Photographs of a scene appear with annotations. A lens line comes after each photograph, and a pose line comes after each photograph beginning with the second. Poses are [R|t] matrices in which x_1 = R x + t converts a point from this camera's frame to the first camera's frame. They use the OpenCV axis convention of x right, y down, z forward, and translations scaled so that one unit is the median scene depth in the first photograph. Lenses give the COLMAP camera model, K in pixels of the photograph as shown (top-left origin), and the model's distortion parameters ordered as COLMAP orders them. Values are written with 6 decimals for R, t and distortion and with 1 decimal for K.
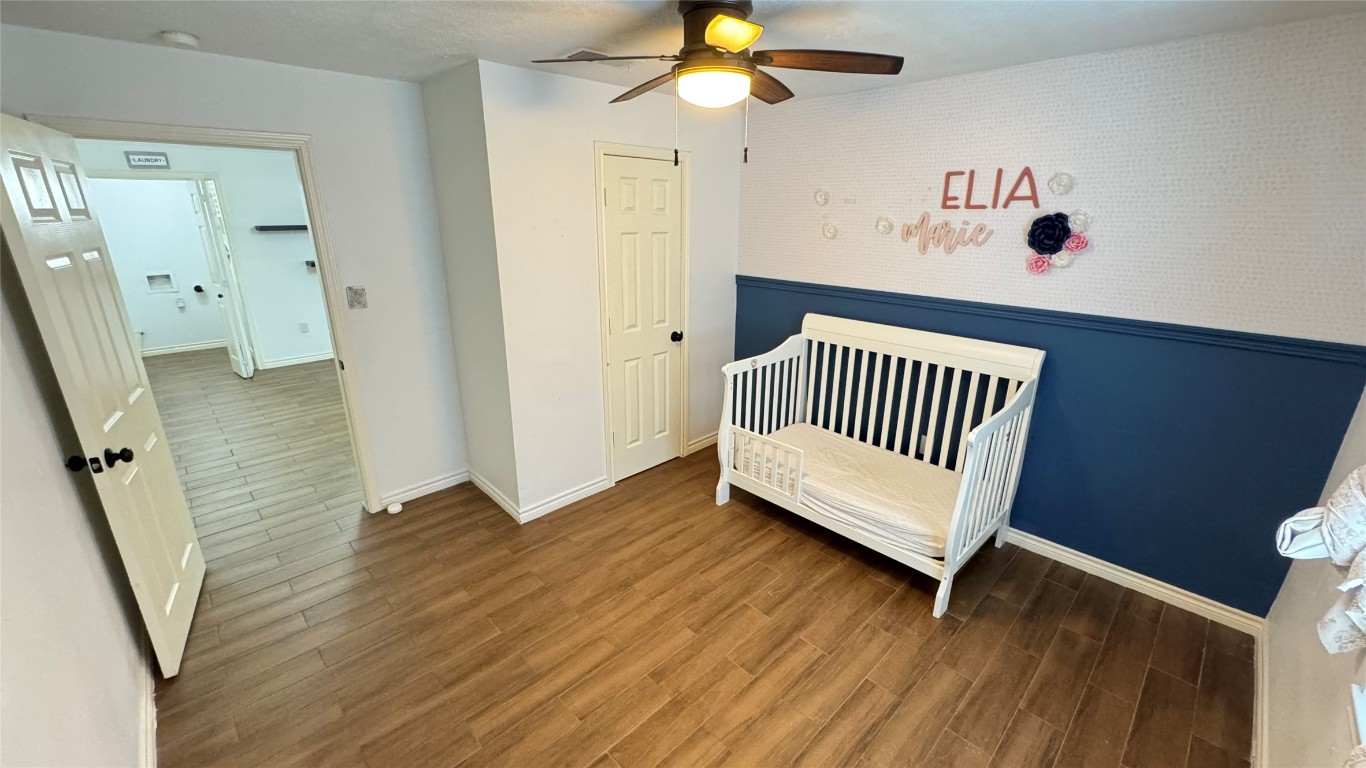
lens RADIAL K [[543.5, 0, 681.1], [0, 543.5, 383.1], [0, 0, 1]] dist [-0.001348, -0.000150]
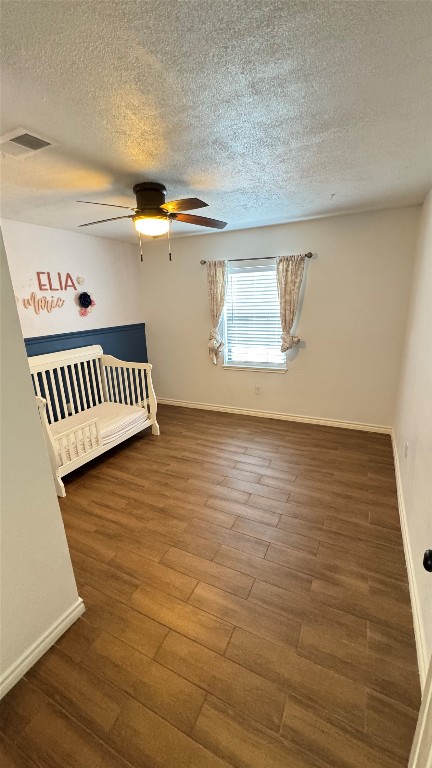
lens RADIAL K [[305.6, 0, 216.7], [0, 305.6, 382.7], [0, 0, 1]] dist [-0.001348, -0.000150]
pose [[-0.345974, -0.237919, 0.907577, -0.850237], [0.318668, 0.880015, 0.352172, -0.221042], [-0.882469, 0.411058, -0.228646, 0.858964]]
